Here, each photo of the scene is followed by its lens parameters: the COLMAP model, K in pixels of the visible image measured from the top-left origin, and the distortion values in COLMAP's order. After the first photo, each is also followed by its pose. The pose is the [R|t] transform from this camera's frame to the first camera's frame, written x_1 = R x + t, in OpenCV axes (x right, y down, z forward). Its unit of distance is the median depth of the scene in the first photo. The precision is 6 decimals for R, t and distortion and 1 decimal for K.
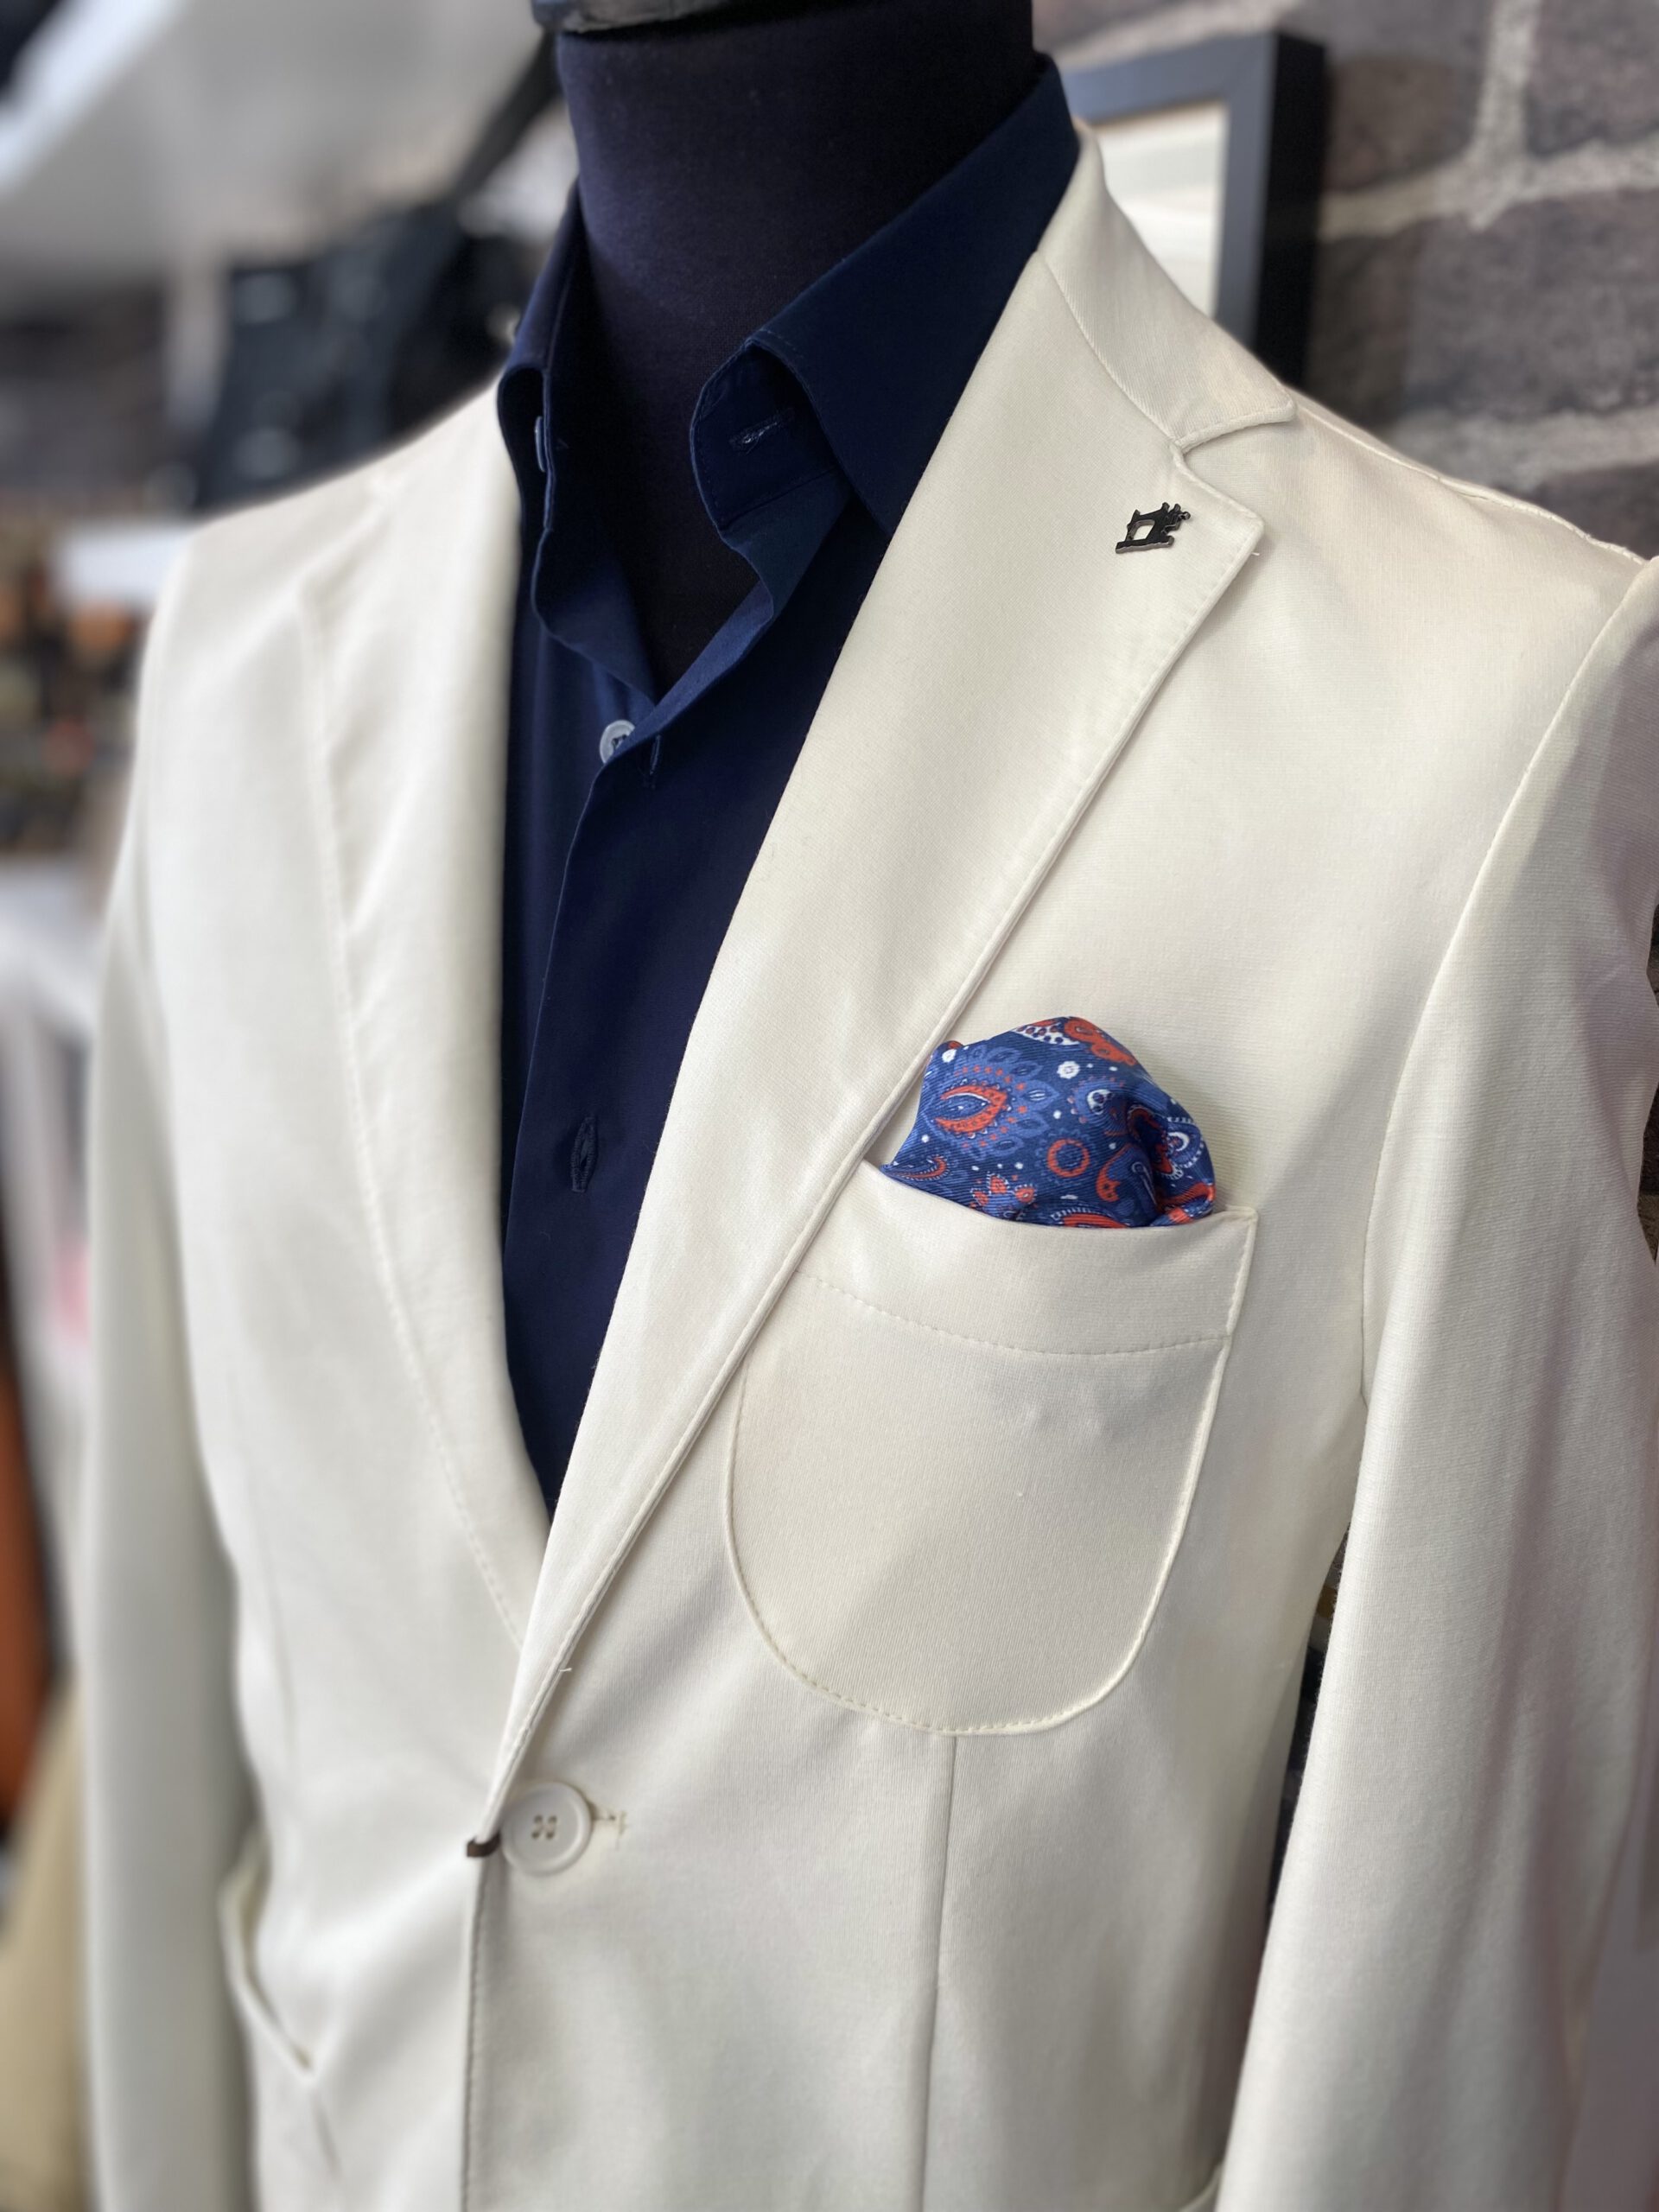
lens RADIAL K [[1638.3, 0, 818.1], [0, 1638.3, 1098.4], [0, 0, 1]] dist [0.017580, -0.022254]
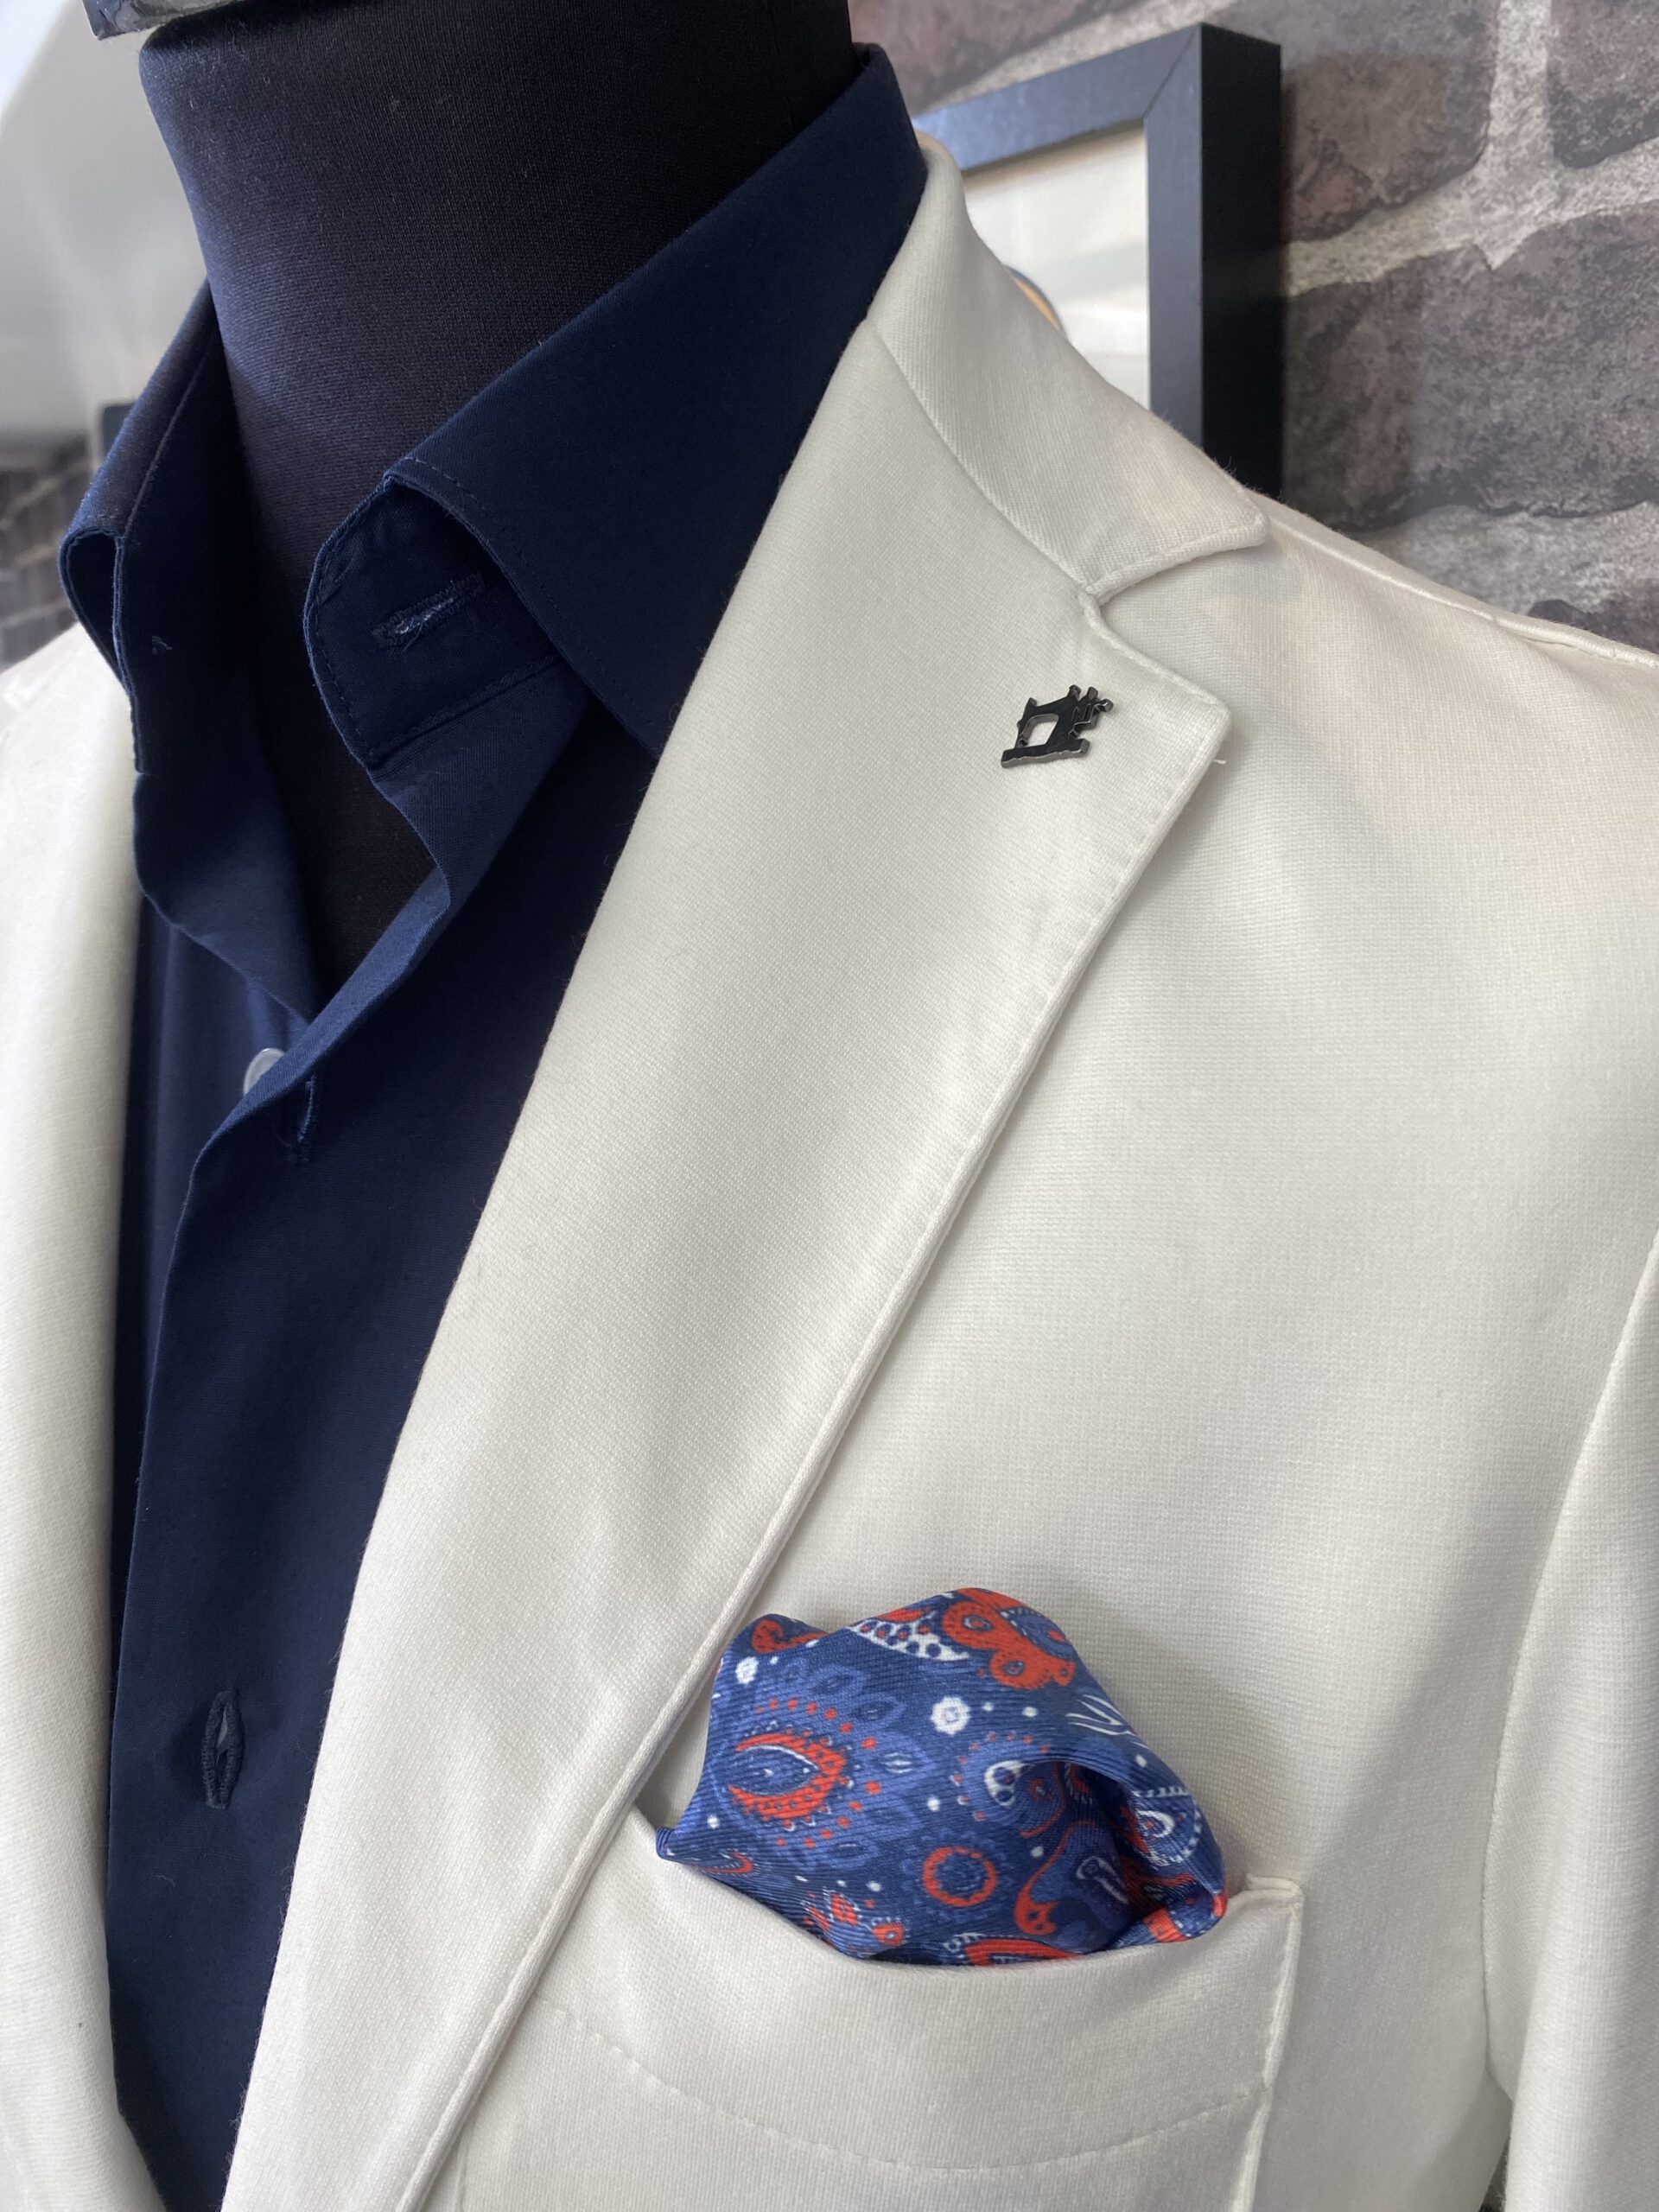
lens RADIAL K [[1638.3, 0, 825.4], [0, 1638.3, 1101.2], [0, 0, 1]] dist [0.017580, -0.022254]
pose [[0.998448, -0.055643, -0.002123, 0.110243], [0.055425, 0.996766, -0.058188, -0.174745], [0.005354, 0.057980, 0.998303, 0.383052]]
